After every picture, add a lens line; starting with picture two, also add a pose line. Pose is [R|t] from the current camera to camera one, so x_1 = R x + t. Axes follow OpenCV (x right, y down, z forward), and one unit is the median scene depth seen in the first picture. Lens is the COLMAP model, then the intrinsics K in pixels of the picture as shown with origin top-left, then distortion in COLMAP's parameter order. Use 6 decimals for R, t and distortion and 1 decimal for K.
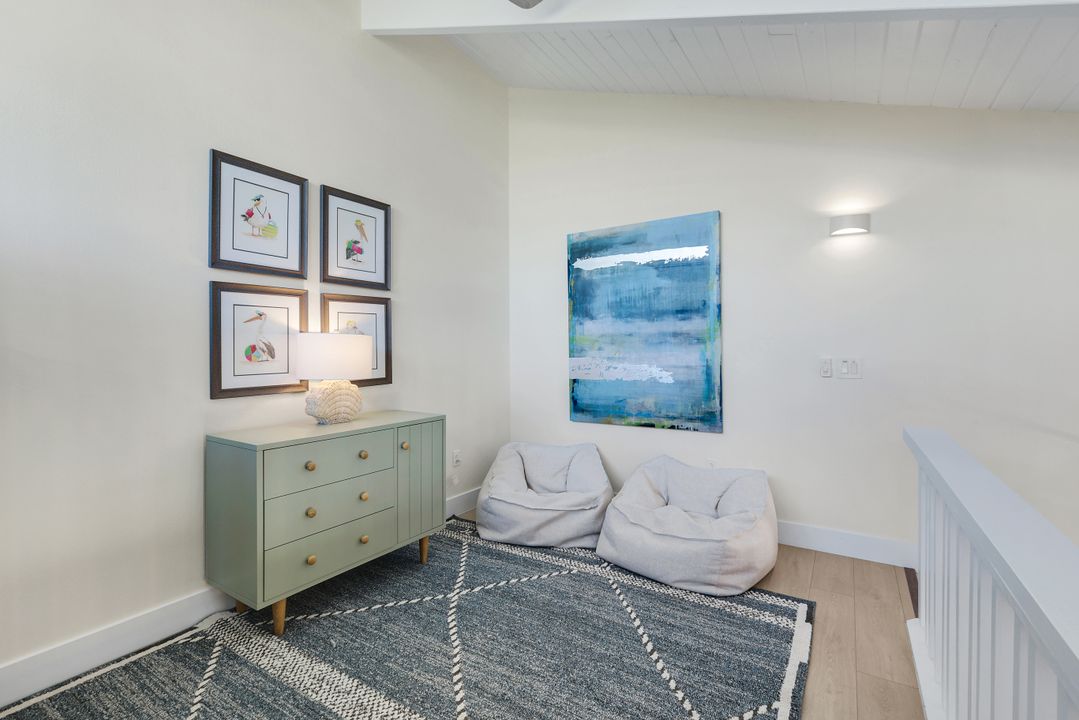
lens RADIAL K [[483.3, 0, 542.1], [0, 483.3, 355.6], [0, 0, 1]] dist [-0.000532, -0.000157]
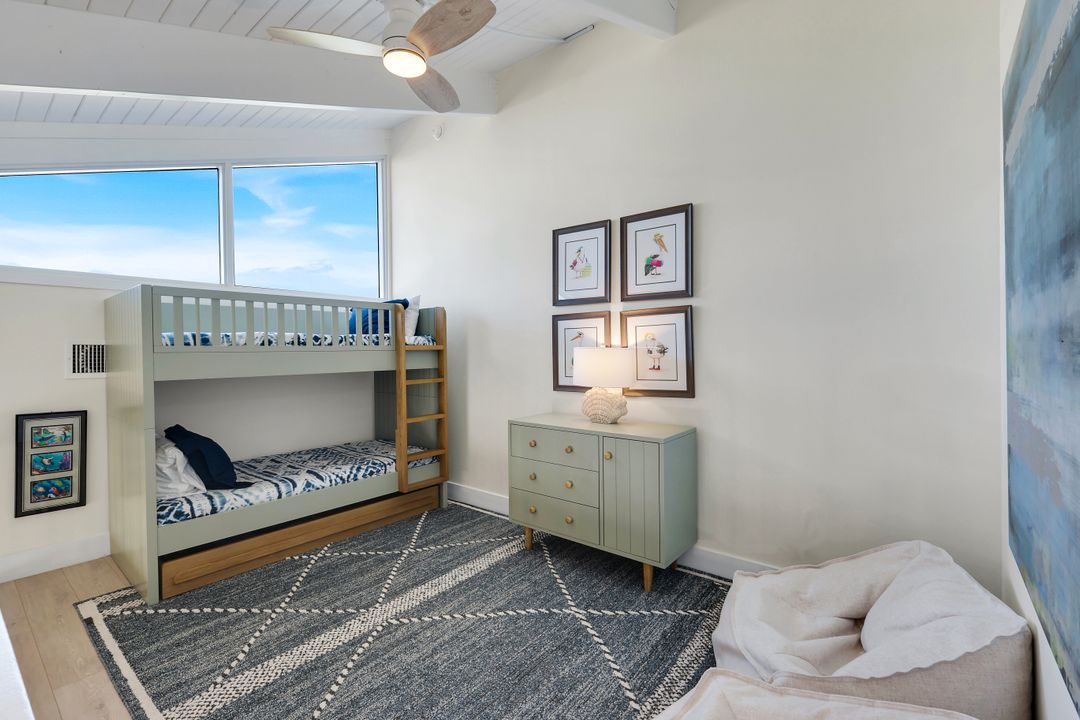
lens RADIAL K [[479.2, 0, 540.0], [0, 479.2, 360.0], [0, 0, 1]] dist [0.000020, 0.000050]
pose [[-0.107666, 0.032173, -0.993666, 0.721207], [-0.004706, 0.999449, 0.032870, -0.049649], [0.994176, 0.008215, -0.107455, 0.937590]]
